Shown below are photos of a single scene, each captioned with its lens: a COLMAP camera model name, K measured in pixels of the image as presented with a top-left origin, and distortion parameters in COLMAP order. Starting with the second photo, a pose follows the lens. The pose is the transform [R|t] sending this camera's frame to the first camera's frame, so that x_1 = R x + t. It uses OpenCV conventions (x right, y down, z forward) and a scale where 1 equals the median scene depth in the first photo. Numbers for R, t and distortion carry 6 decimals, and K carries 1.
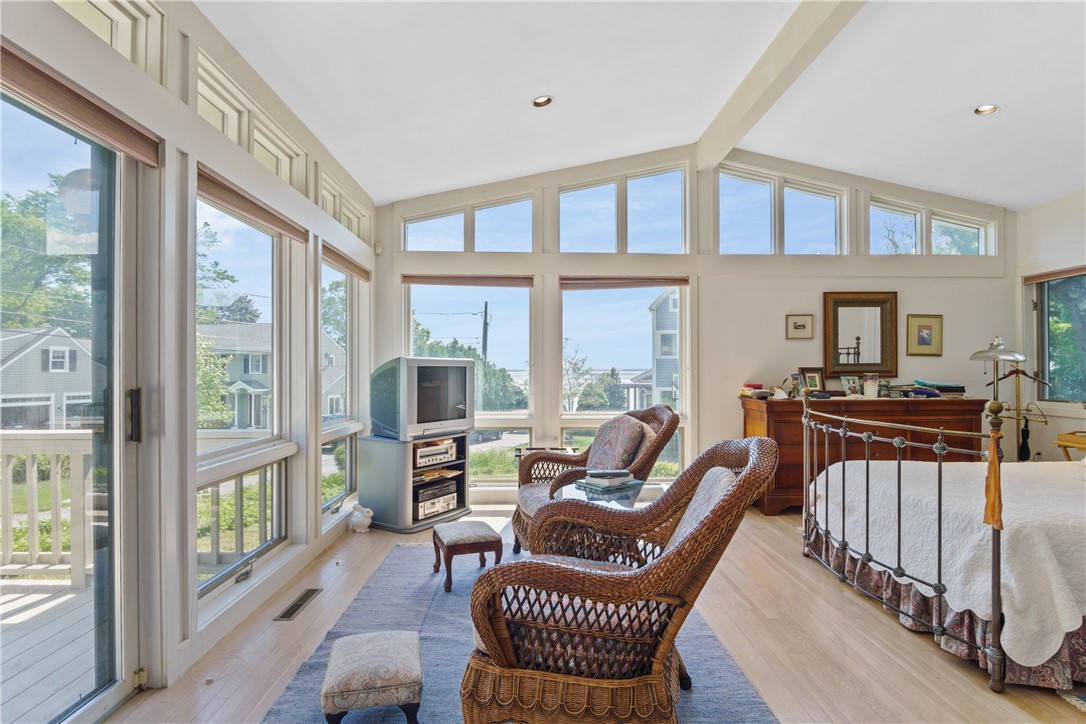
lens RADIAL K [[582.0, 0, 542.3], [0, 582.0, 366.0], [0, 0, 1]] dist [-0.012834, 0.000527]
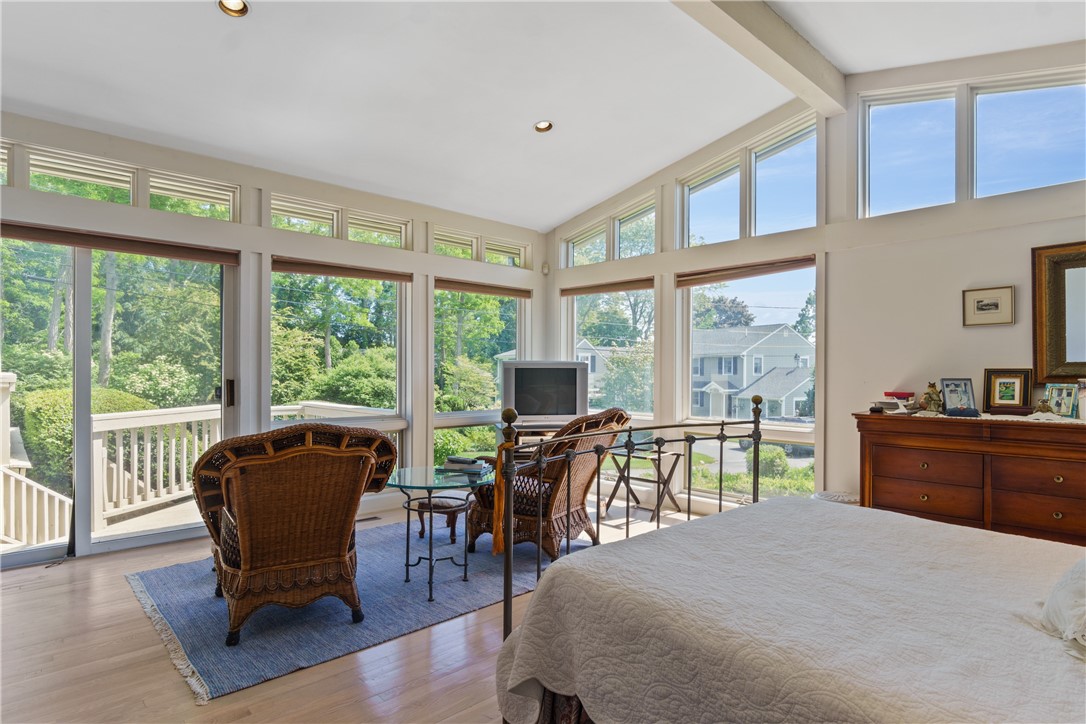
lens RADIAL K [[587.8, 0, 543.0], [0, 587.8, 362.0], [0, 0, 1]] dist [-0.019897, 0.000584]
pose [[0.660765, -0.008221, -0.750548, 0.604500], [0.000854, 0.999948, -0.010201, 0.000860], [0.750592, 0.006100, 0.660738, 0.193726]]
